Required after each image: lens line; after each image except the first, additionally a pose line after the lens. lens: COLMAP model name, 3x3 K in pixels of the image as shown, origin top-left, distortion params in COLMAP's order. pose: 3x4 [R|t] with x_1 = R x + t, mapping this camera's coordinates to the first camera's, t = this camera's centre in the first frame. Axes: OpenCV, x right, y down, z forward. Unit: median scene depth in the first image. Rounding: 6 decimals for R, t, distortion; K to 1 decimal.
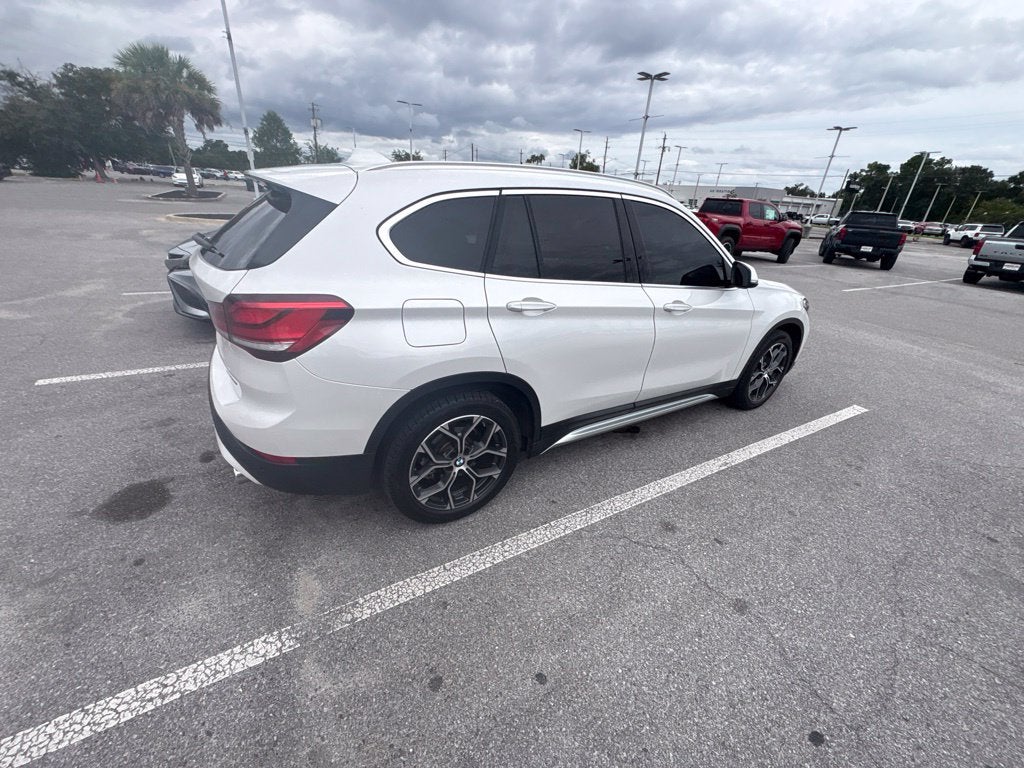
lens RADIAL K [[408.2, 0, 512.0], [0, 408.2, 384.0], [0, 0, 1]] dist [0.001471, -0.000481]
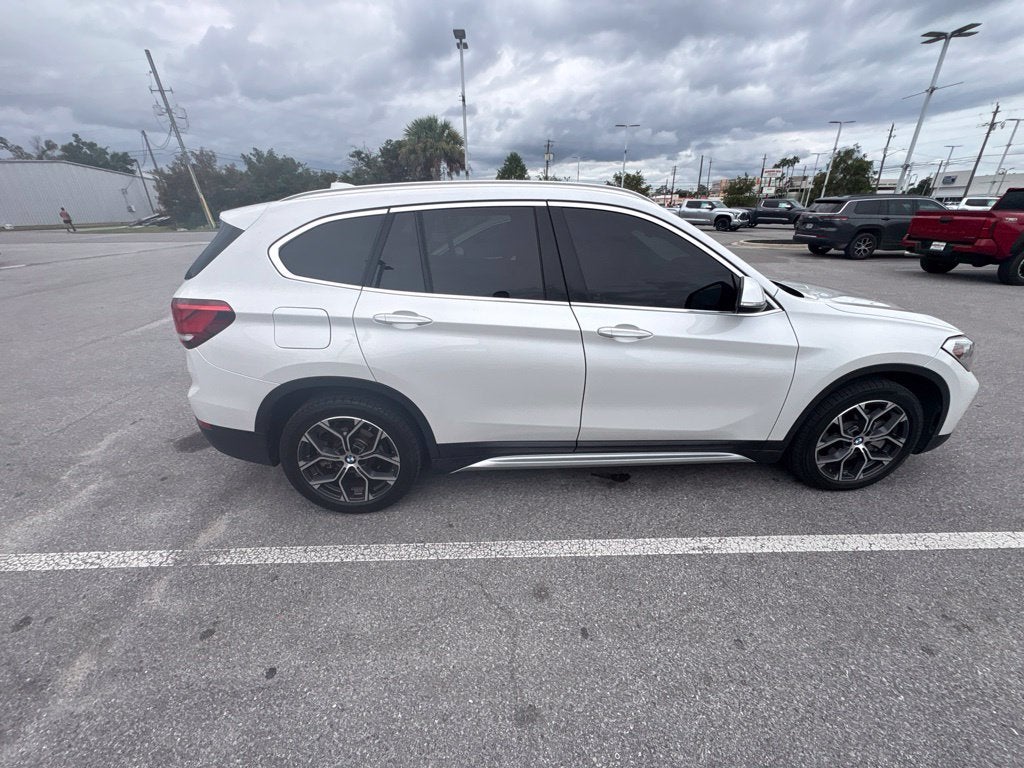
lens RADIAL K [[408.2, 0, 512.0], [0, 408.2, 384.0], [0, 0, 1]] dist [0.001471, -0.000481]
pose [[0.874984, 0.123642, -0.468098, 0.689386], [-0.143003, 0.989705, -0.005888, -0.058318], [0.462550, 0.072091, 0.883657, 0.216948]]
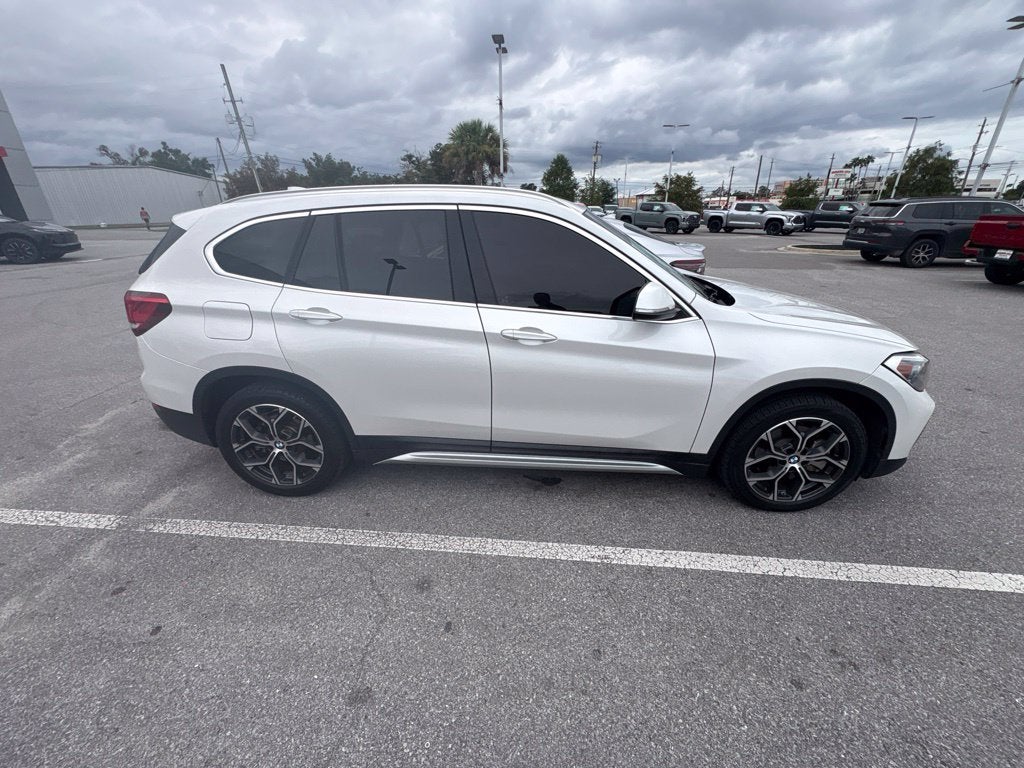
lens RADIAL K [[408.2, 0, 512.0], [0, 408.2, 384.0], [0, 0, 1]] dist [0.001471, -0.000481]
pose [[0.815972, 0.162003, -0.554928, 0.969940], [-0.189908, 0.981774, 0.007371, -0.106563], [0.546008, 0.099371, 0.831866, 0.361014]]
